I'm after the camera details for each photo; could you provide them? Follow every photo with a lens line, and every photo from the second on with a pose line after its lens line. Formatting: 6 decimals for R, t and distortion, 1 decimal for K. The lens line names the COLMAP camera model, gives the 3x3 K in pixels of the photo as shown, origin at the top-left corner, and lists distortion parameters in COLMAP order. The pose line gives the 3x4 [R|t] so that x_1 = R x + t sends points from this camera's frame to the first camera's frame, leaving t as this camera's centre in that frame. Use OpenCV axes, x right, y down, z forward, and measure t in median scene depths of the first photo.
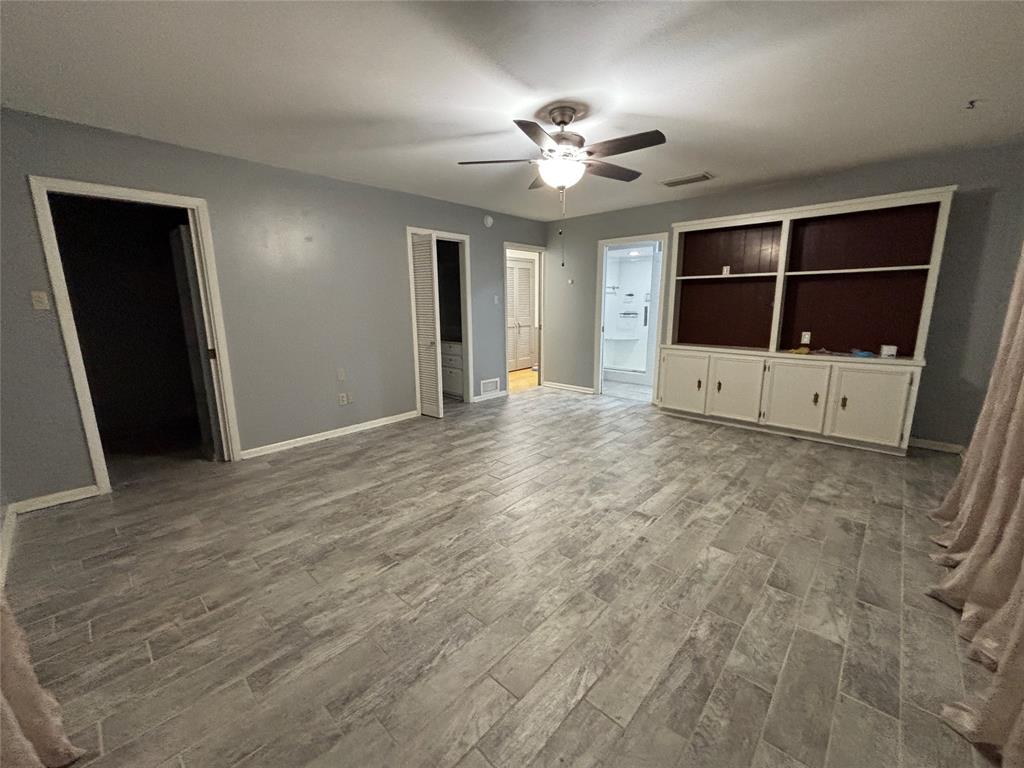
lens RADIAL K [[416.4, 0, 512.5], [0, 416.4, 383.9], [0, 0, 1]] dist [0.000860, 0.000734]
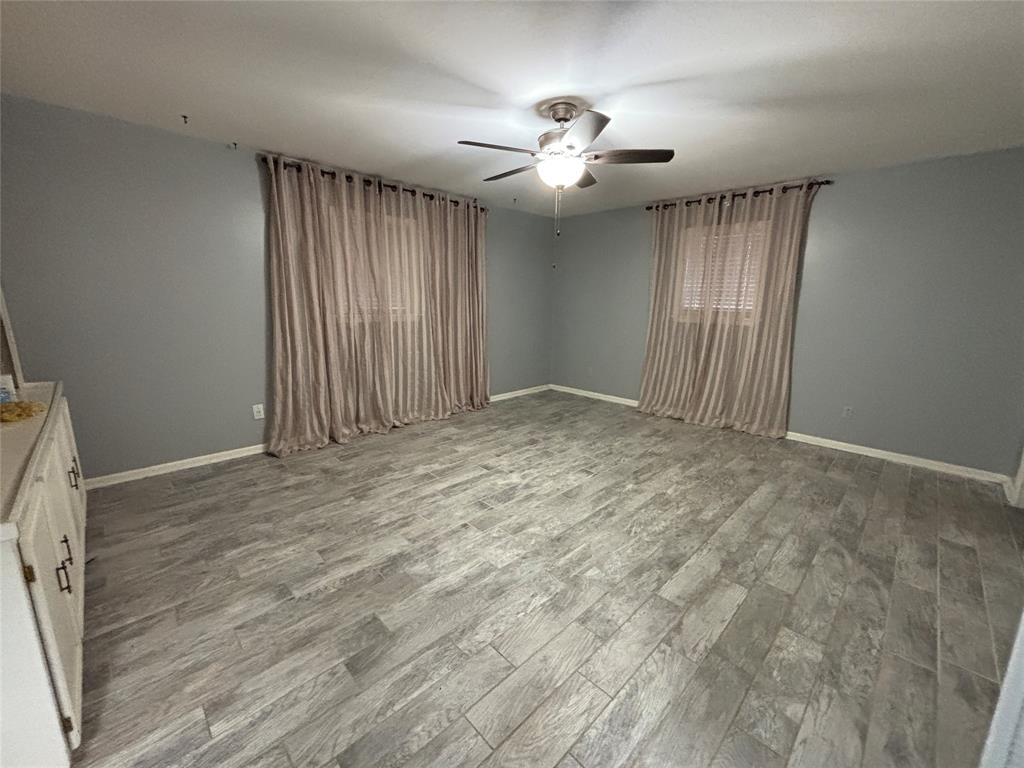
lens RADIAL K [[416.4, 0, 508.1], [0, 416.4, 384.1], [0, 0, 1]] dist [0.000860, 0.000734]
pose [[-0.998686, -0.017901, 0.048010, 0.165085], [0.002294, 0.920426, 0.390911, -0.384972], [-0.051188, 0.390508, -0.919175, 1.859095]]
